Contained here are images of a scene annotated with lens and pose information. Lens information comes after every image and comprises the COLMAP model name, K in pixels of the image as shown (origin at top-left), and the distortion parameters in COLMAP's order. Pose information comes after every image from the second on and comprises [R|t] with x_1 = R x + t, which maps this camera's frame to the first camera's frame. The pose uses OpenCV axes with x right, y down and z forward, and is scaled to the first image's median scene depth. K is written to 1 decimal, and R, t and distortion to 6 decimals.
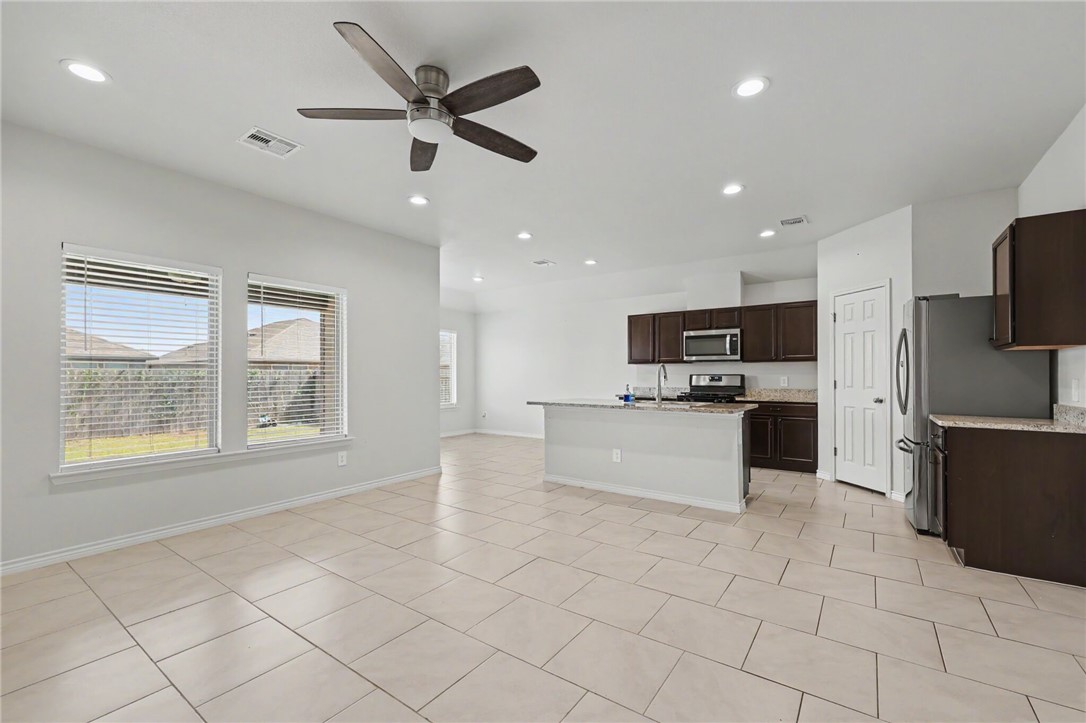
lens RADIAL K [[444.7, 0, 545.8], [0, 444.7, 372.8], [0, 0, 1]] dist [0.002224, 0.000589]
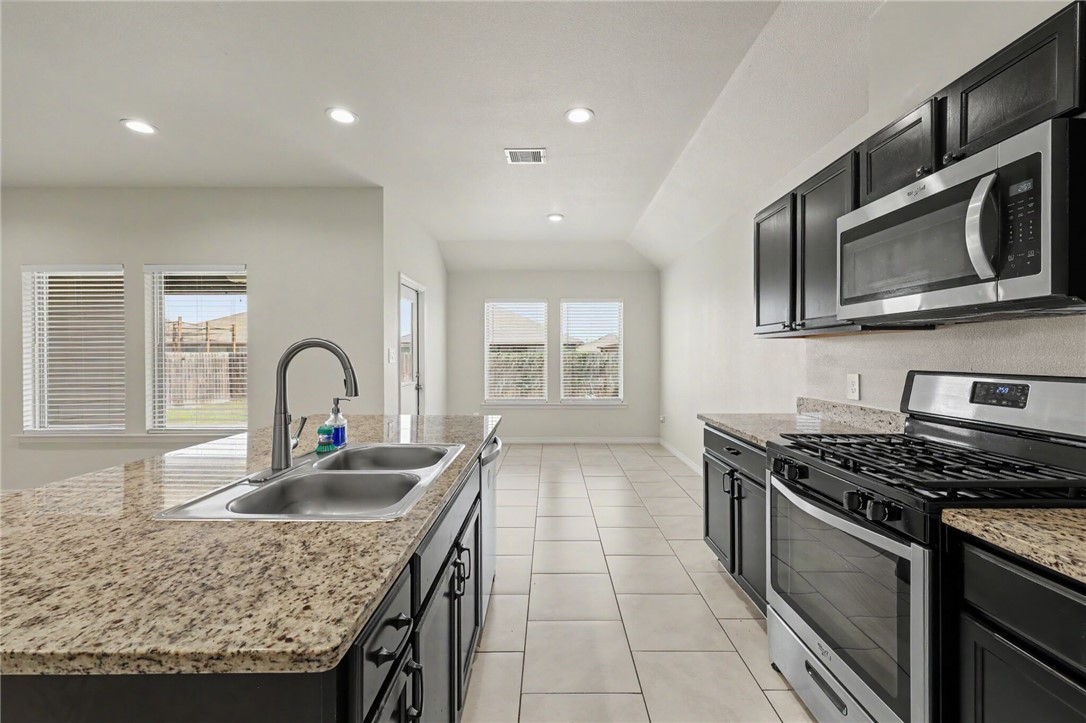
lens RADIAL K [[444.7, 0, 544.4], [0, 444.7, 357.4], [0, 0, 1]] dist [0.002224, 0.000589]
pose [[0.577741, 0.004680, -0.816207, 0.588719], [0.004574, 0.999949, 0.008972, -0.010527], [0.816207, -0.008917, 0.577690, 0.930935]]
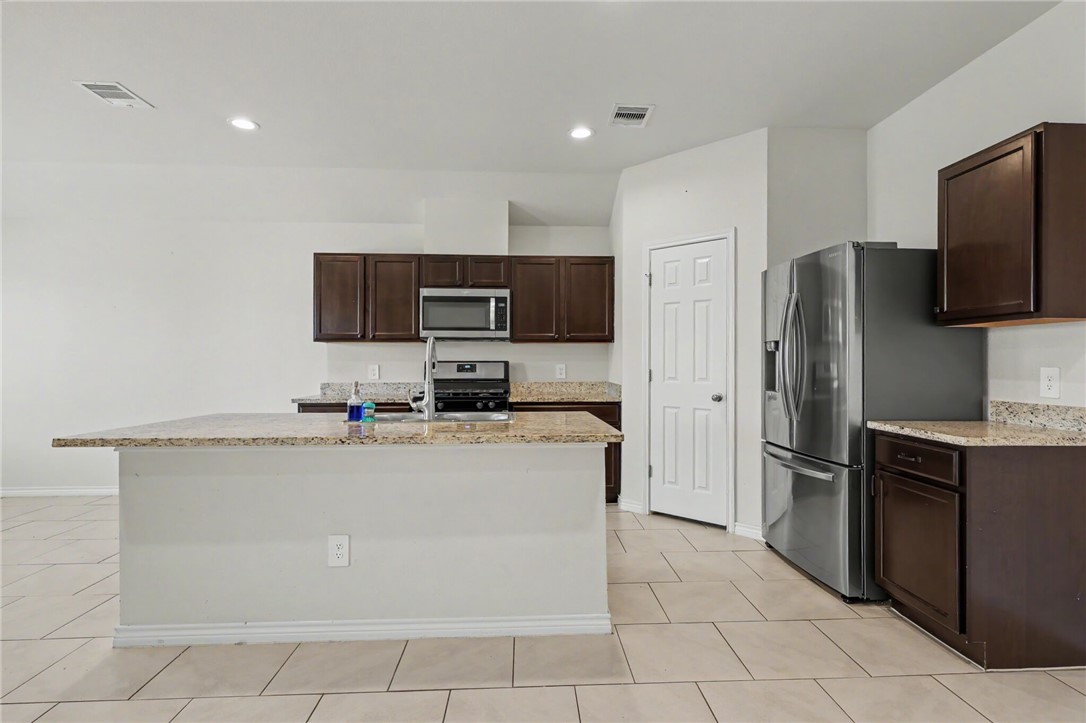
lens RADIAL K [[541.9, 0, 545.3], [0, 541.9, 361.8], [0, 0, 1]] dist [0.002182, 0.000661]
pose [[0.786331, 0.002653, 0.617800, -0.004260], [-0.004695, 0.999988, 0.001682, 0.004212], [-0.617788, -0.004223, 0.786334, 0.451379]]
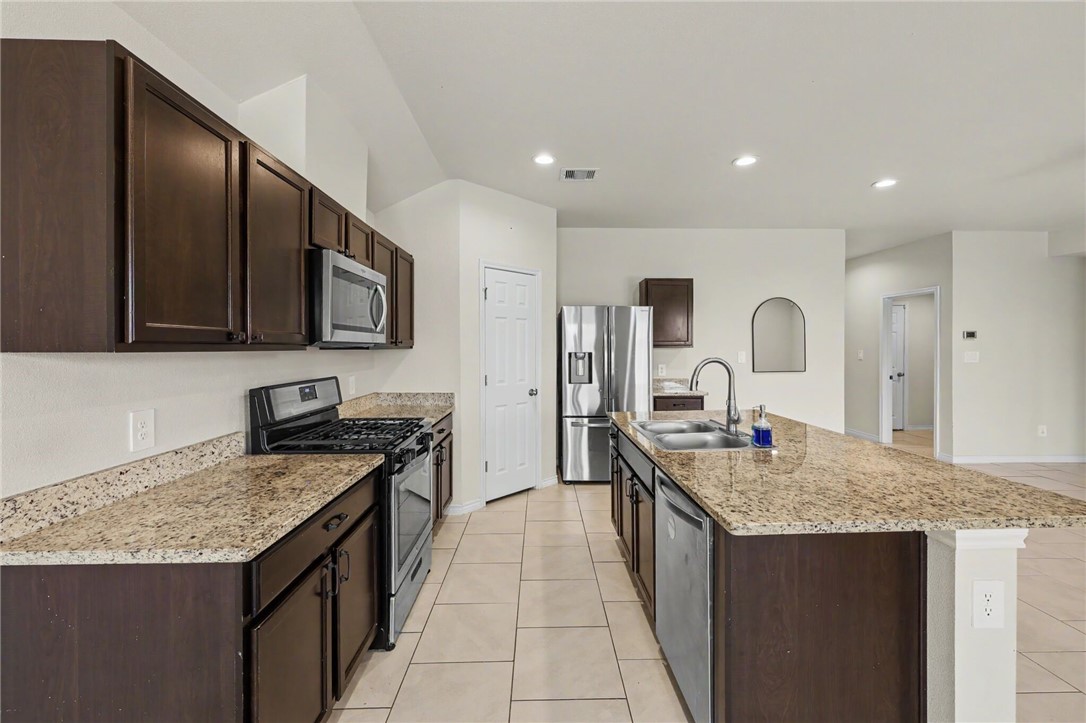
lens RADIAL K [[444.7, 0, 534.0], [0, 444.7, 342.3], [0, 0, 1]] dist [0.002224, 0.000589]
pose [[-0.582687, 0.008613, 0.812651, -0.032026], [-0.001153, 0.999934, -0.011425, -0.032373], [-0.812696, -0.007594, -0.582639, 1.442164]]
